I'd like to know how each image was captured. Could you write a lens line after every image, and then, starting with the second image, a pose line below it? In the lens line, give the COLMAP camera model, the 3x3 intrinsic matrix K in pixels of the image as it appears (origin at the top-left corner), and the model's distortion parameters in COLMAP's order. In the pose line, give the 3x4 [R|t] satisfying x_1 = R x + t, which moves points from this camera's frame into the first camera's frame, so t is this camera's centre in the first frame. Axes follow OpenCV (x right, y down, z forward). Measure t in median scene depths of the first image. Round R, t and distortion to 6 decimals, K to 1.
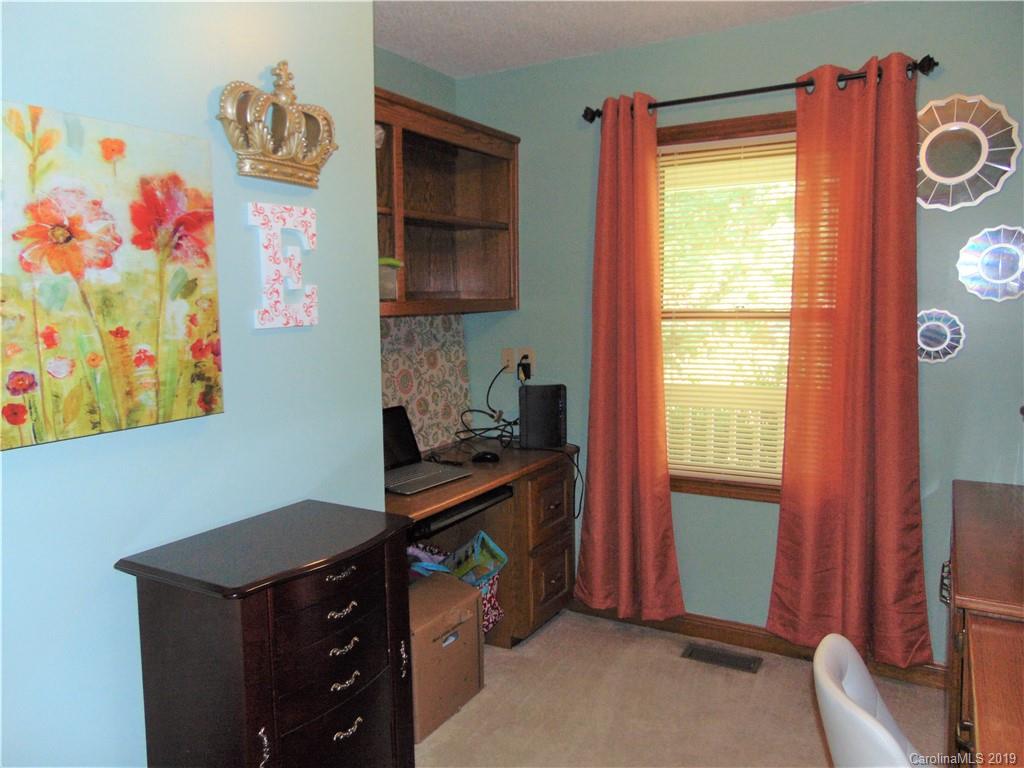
lens RADIAL K [[761.6, 0, 513.7], [0, 761.6, 379.4], [0, 0, 1]] dist [-0.025115, 0.040185]
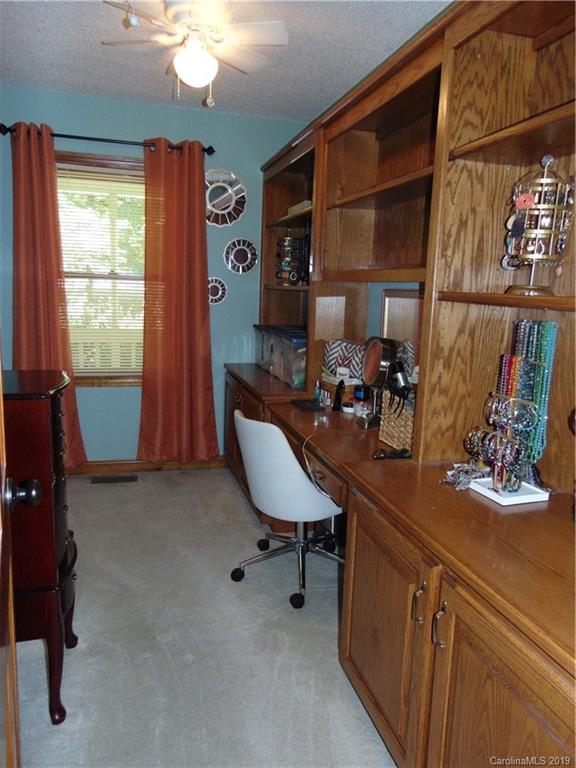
lens RADIAL K [[571.2, 0, 288.0], [0, 571.2, 384.0], [0, 0, 1]] dist [-0.025115, 0.040185]
pose [[0.693467, -0.083875, 0.715590, -0.378732], [0.030730, 0.995740, 0.086932, 0.058406], [-0.719833, -0.038294, 0.693090, -0.168986]]
